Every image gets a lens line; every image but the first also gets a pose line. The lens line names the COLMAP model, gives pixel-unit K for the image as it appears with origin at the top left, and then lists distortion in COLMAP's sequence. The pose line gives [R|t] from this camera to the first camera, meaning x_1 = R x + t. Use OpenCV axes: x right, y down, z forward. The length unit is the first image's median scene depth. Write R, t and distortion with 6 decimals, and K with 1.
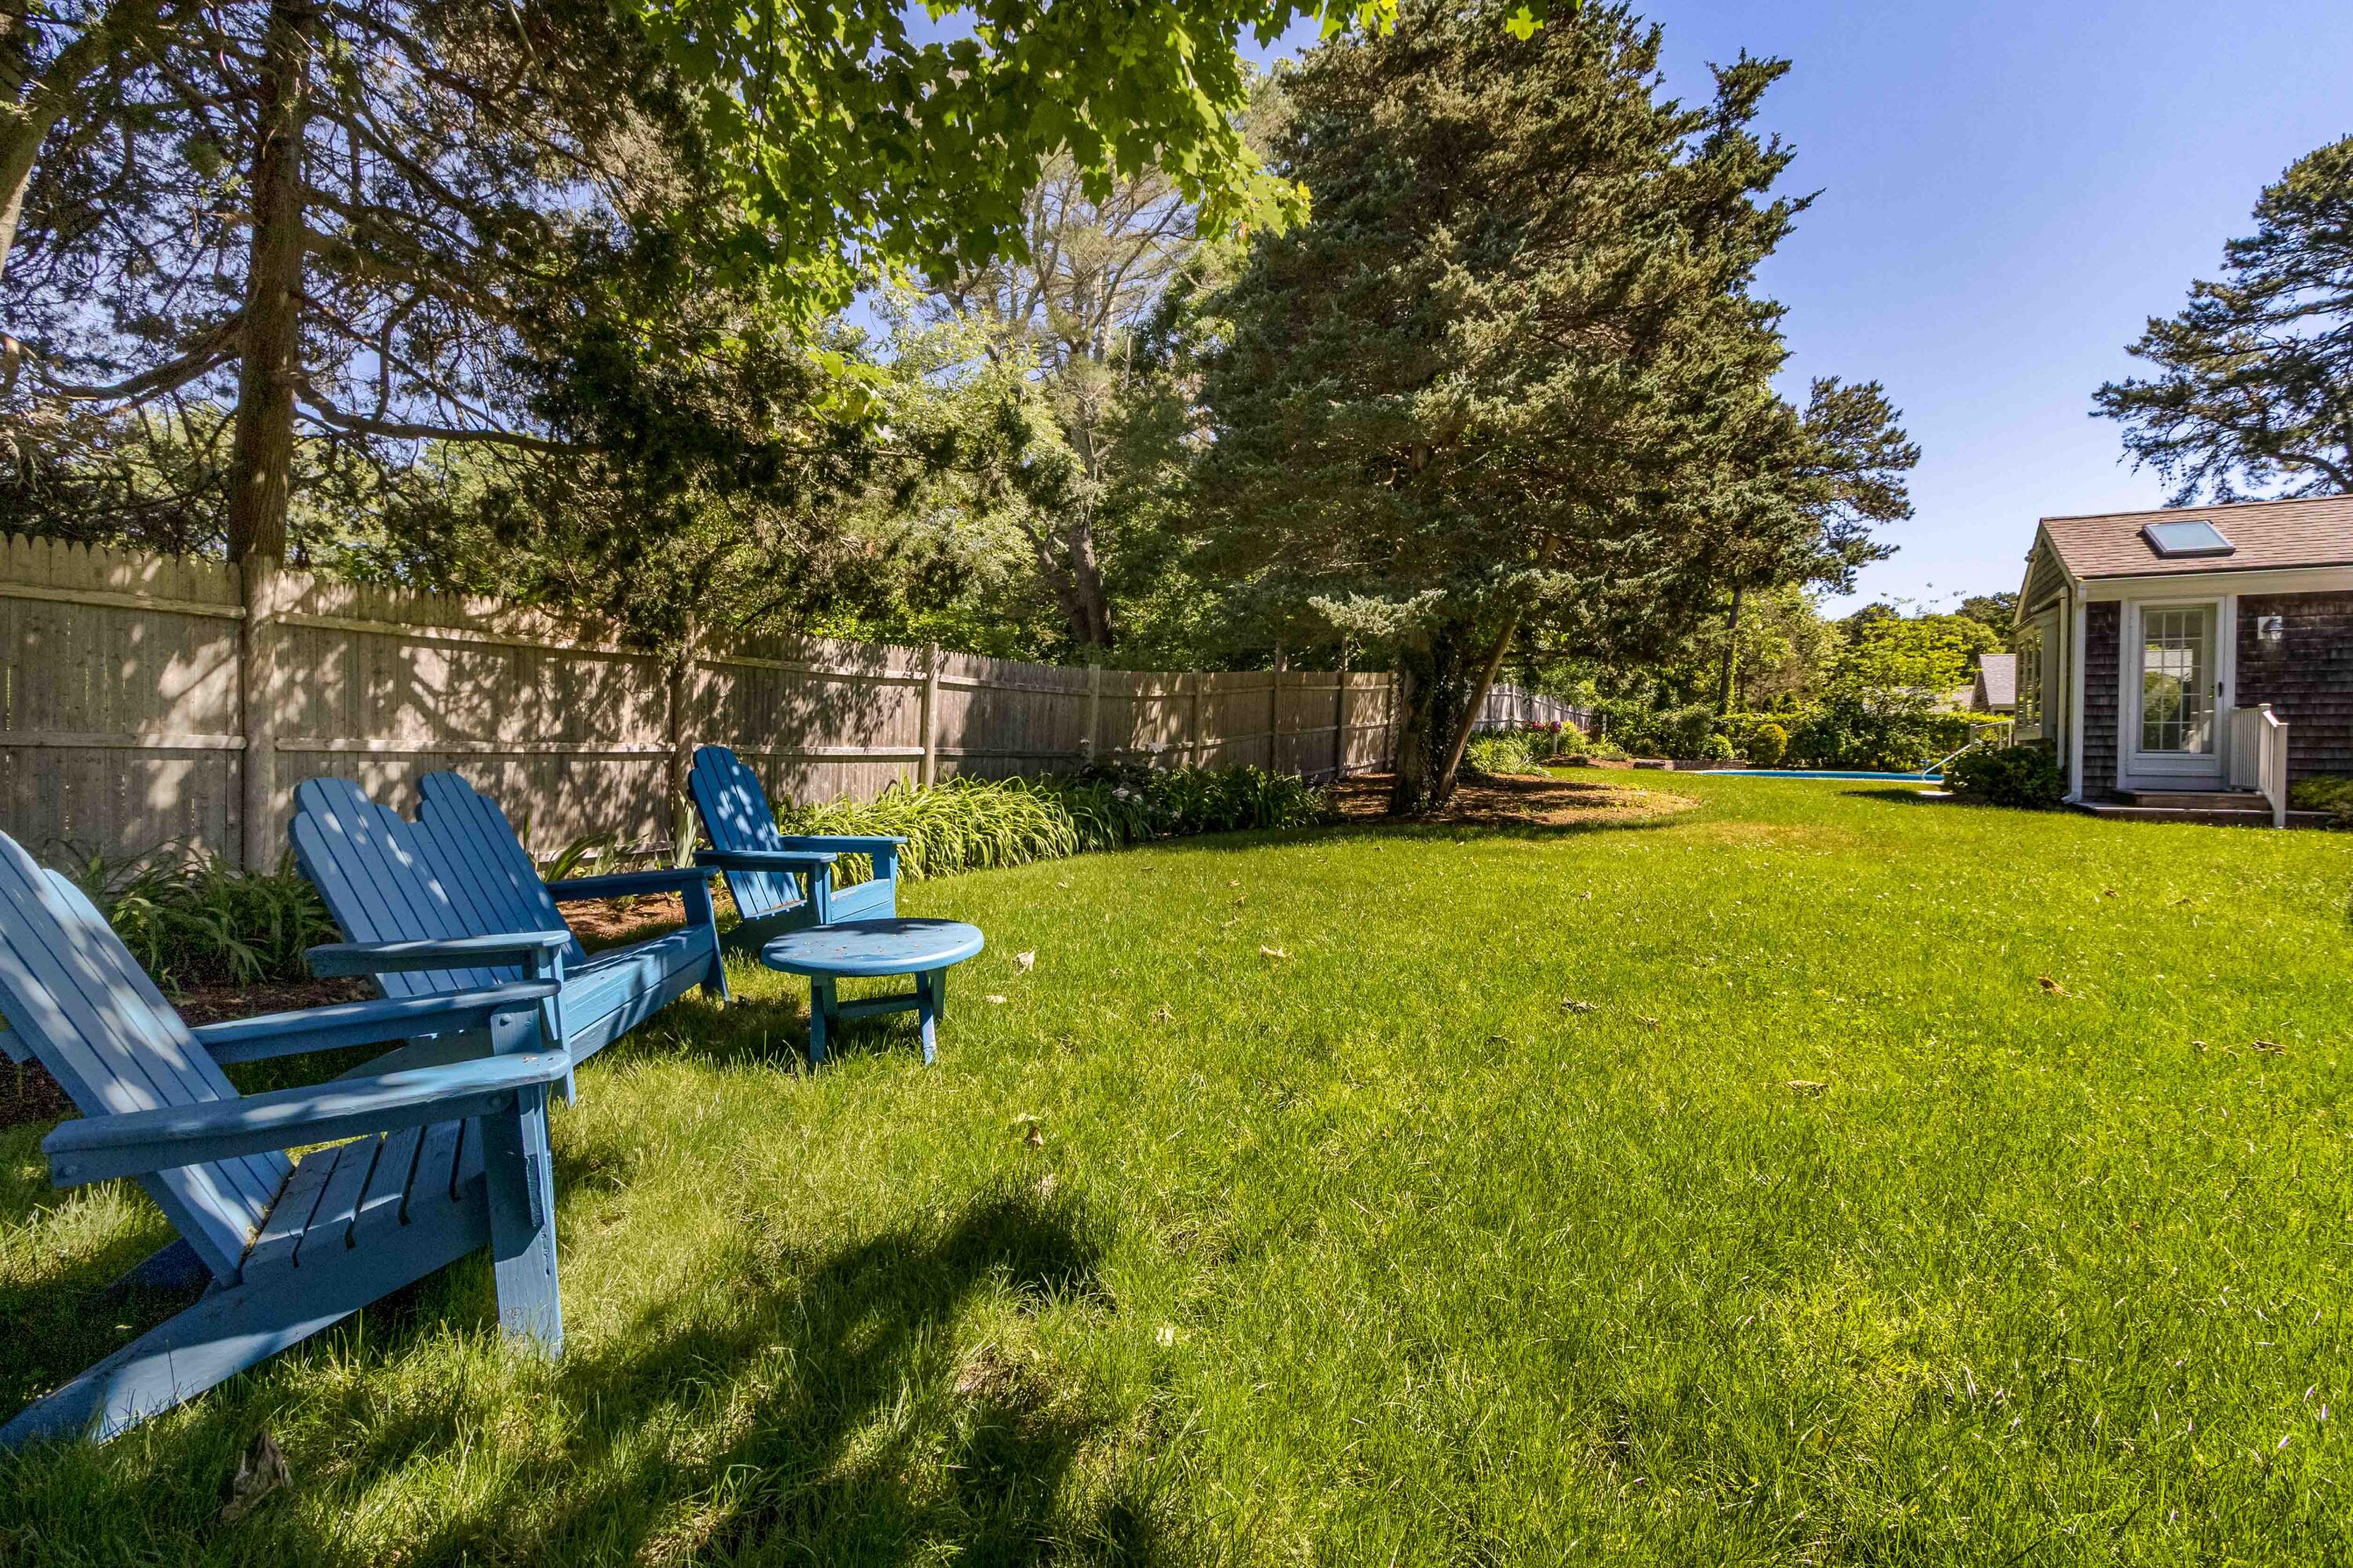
lens RADIAL K [[1087.6, 0, 1151.0], [0, 1087.6, 767.5], [0, 0, 1]] dist [0.007634, -0.003303]
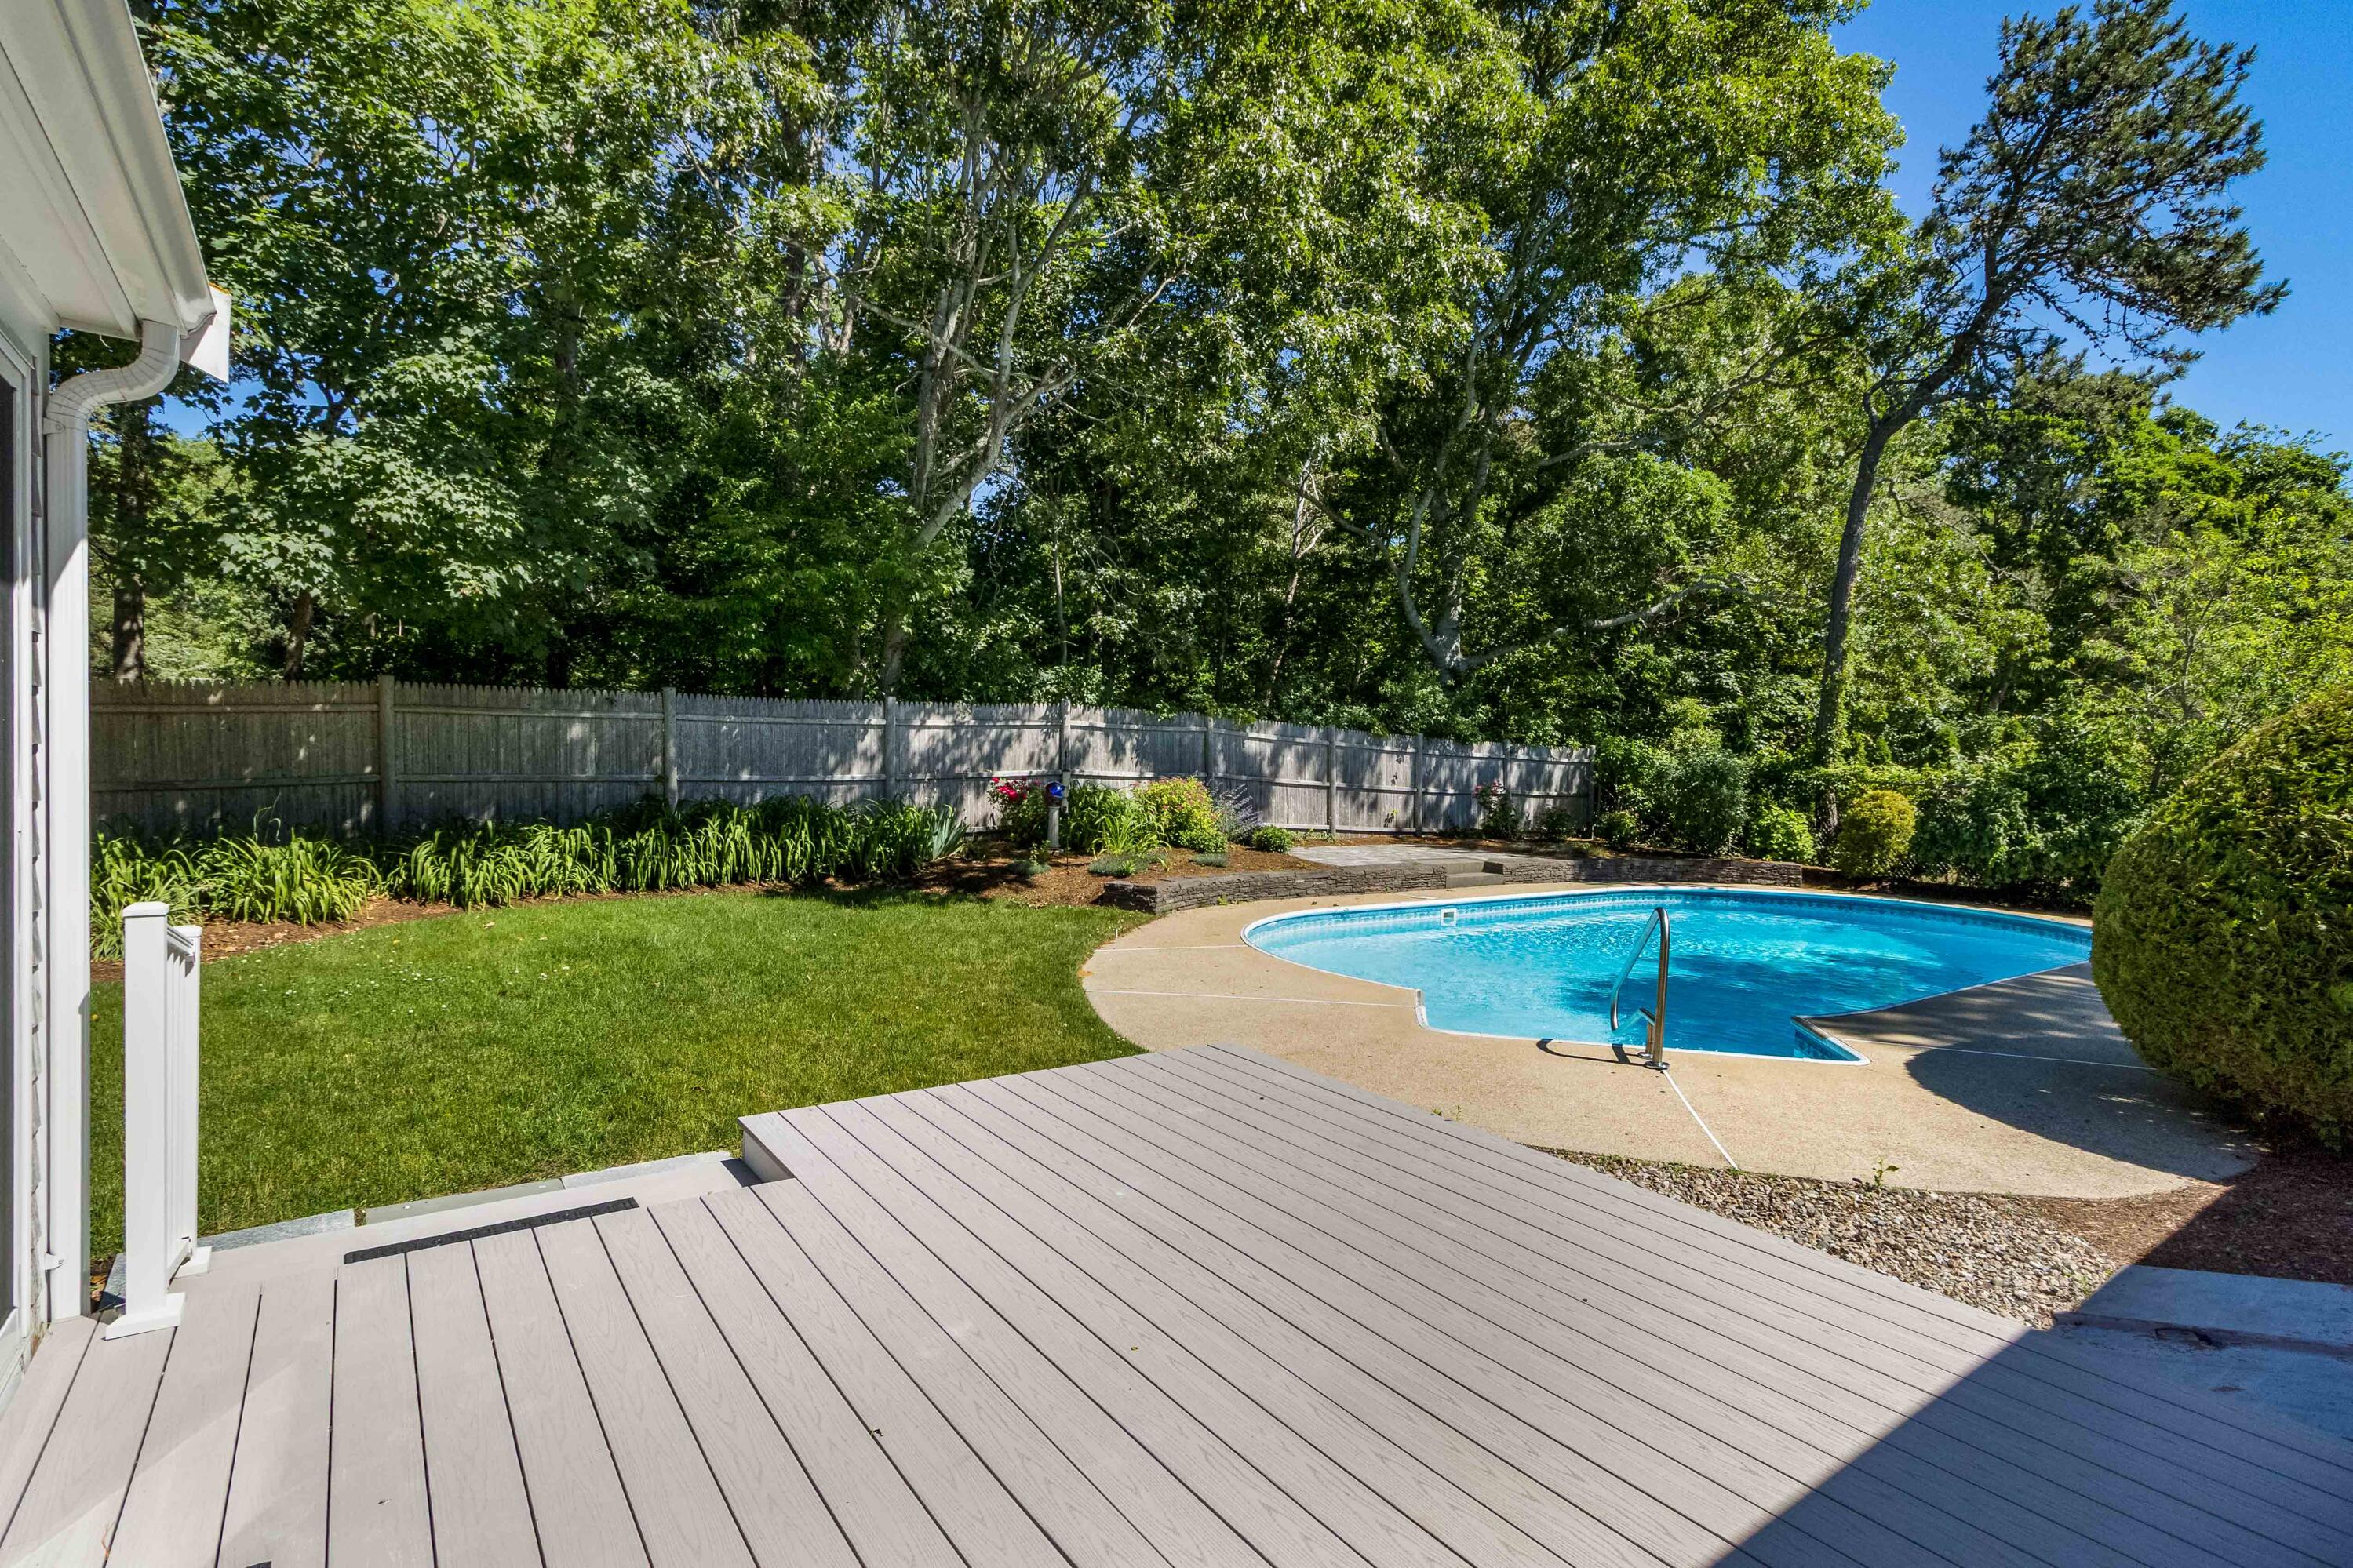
lens RADIAL K [[1120.8, 0, 1165.6], [0, 1120.8, 799.0], [0, 0, 1]] dist [0.009364, -0.003379]
pose [[0.923788, 0.031320, -0.381622, 0.497815], [-0.029103, 0.999509, 0.011580, -0.034377], [0.381797, 0.000409, 0.924246, 0.460513]]
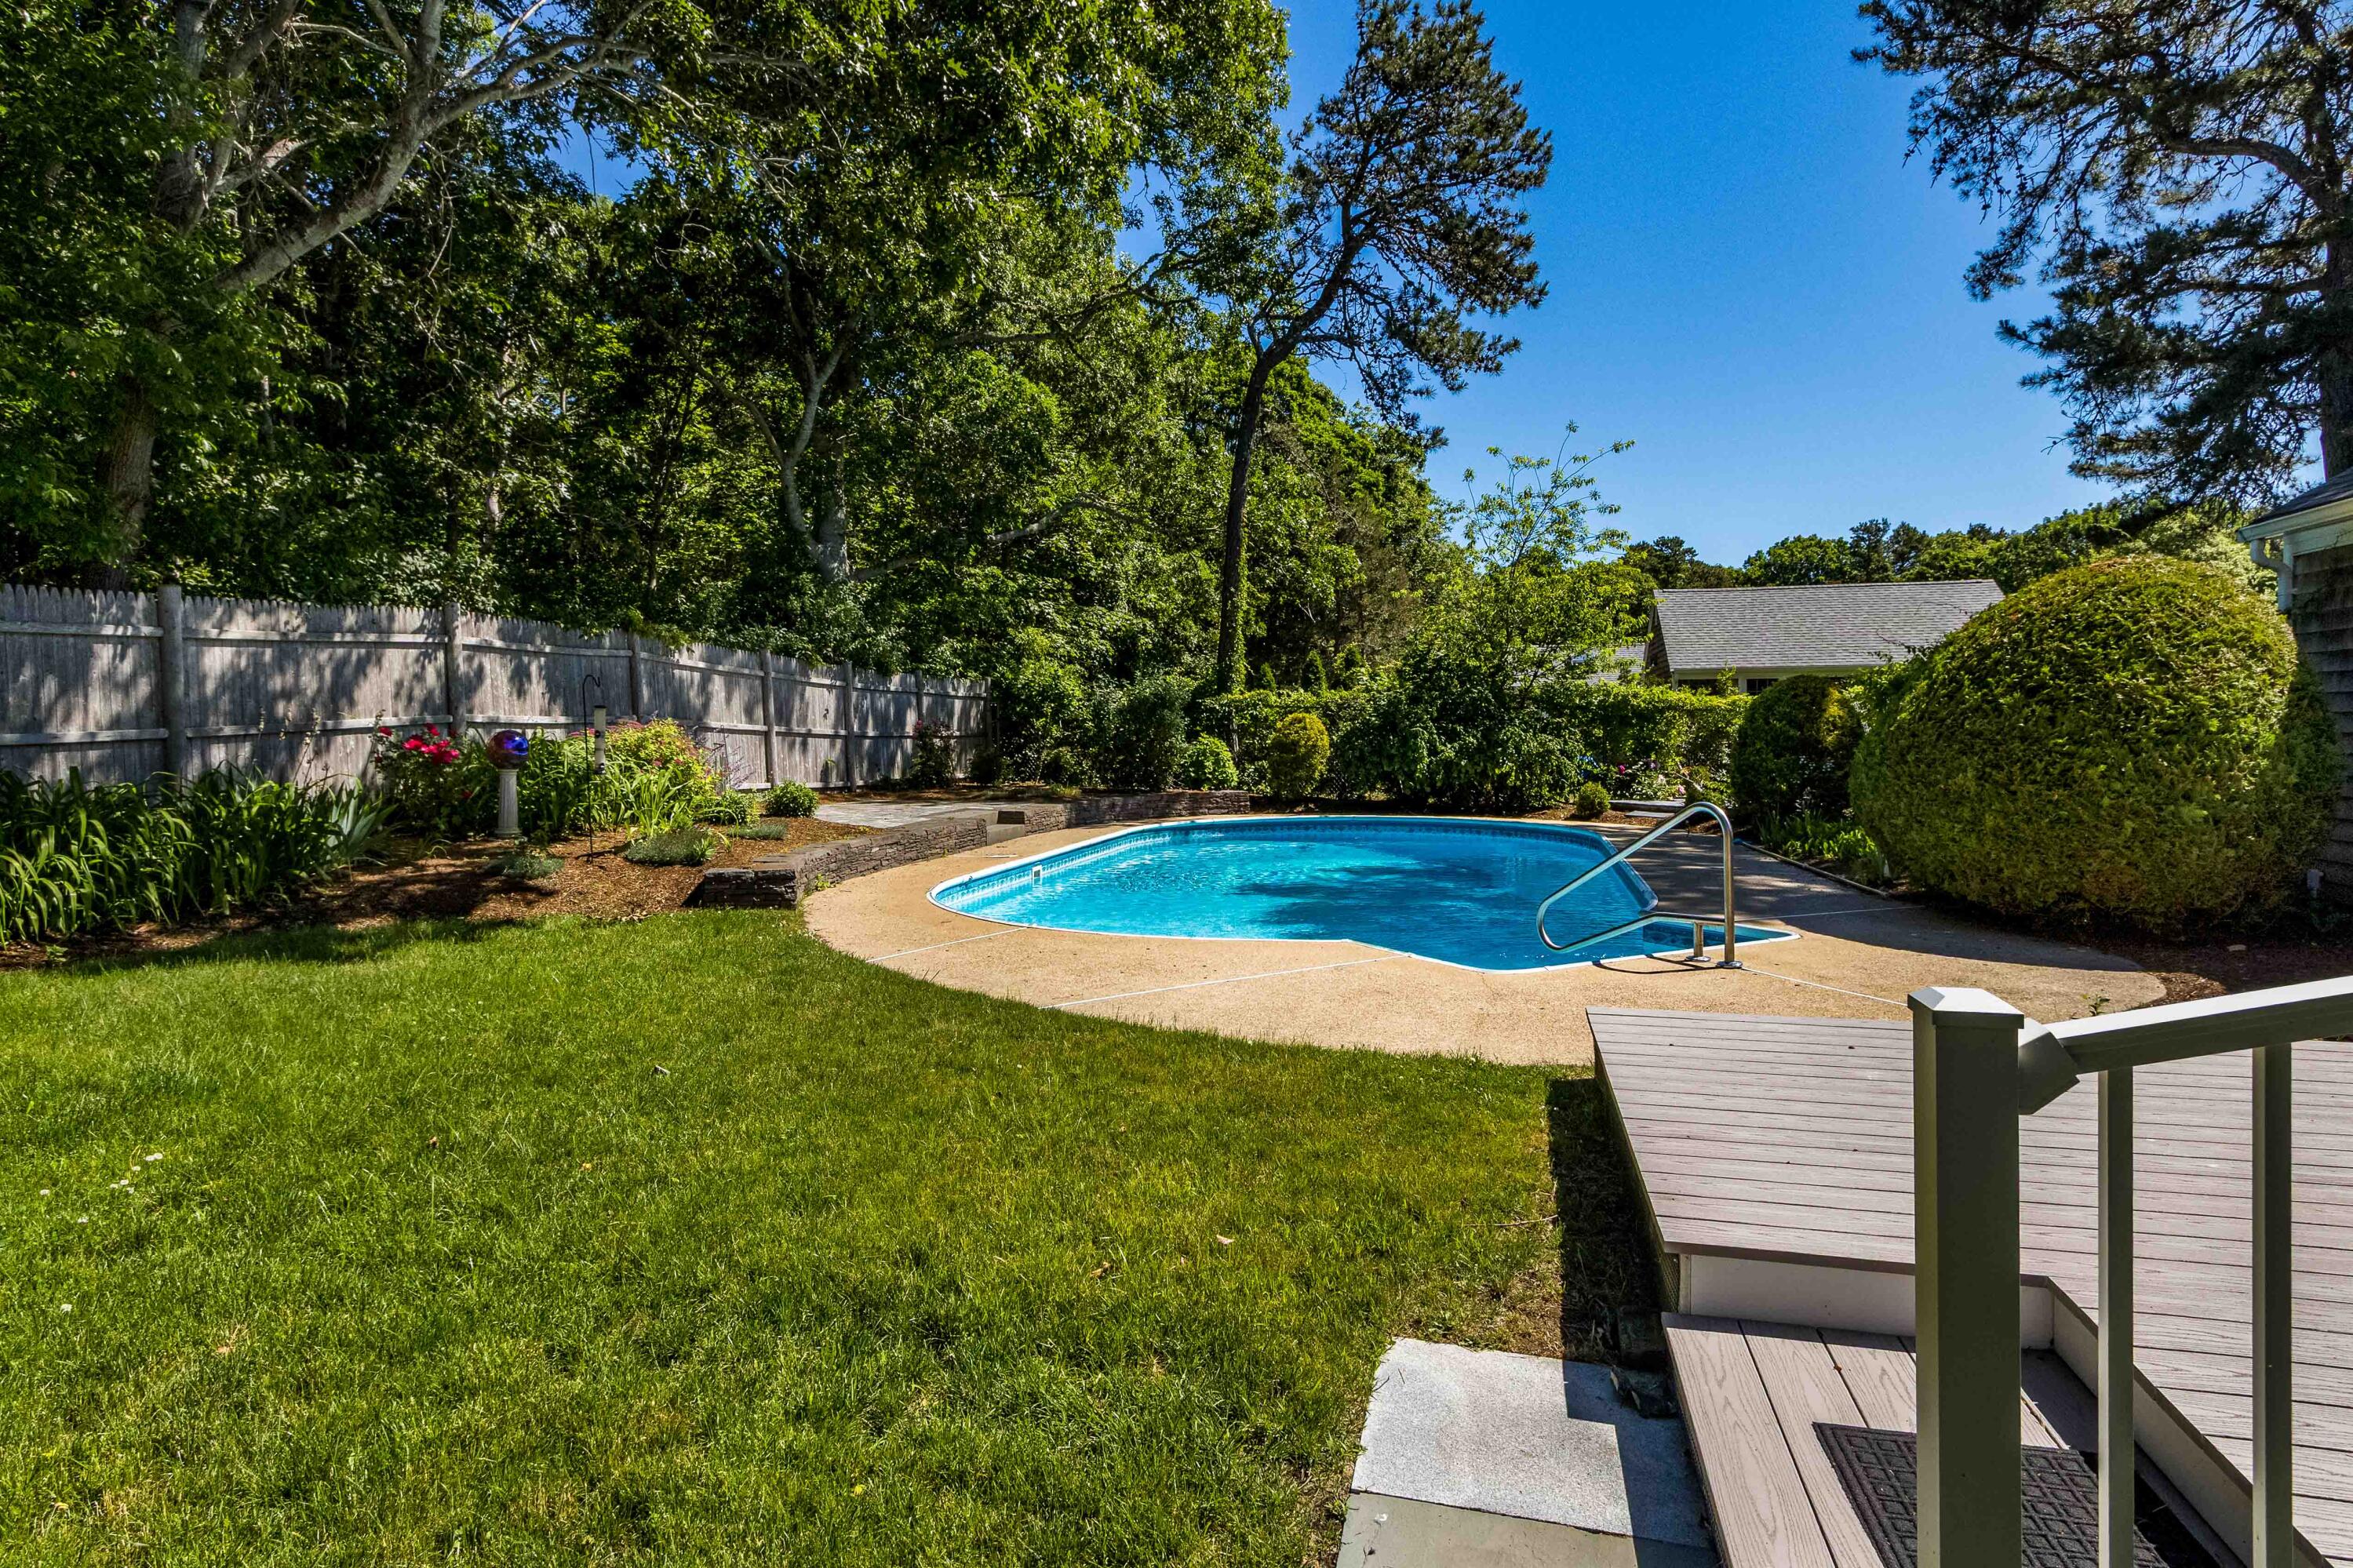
lens RADIAL K [[1324.9, 0, 1171.2], [0, 1324.9, 755.4], [0, 0, 1]] dist [0.005507, 0.000537]
pose [[0.952647, -0.023669, 0.303155, 0.357664], [0.022800, 0.999720, 0.006408, -0.027452], [-0.303222, 0.000808, 0.952920, 0.488001]]
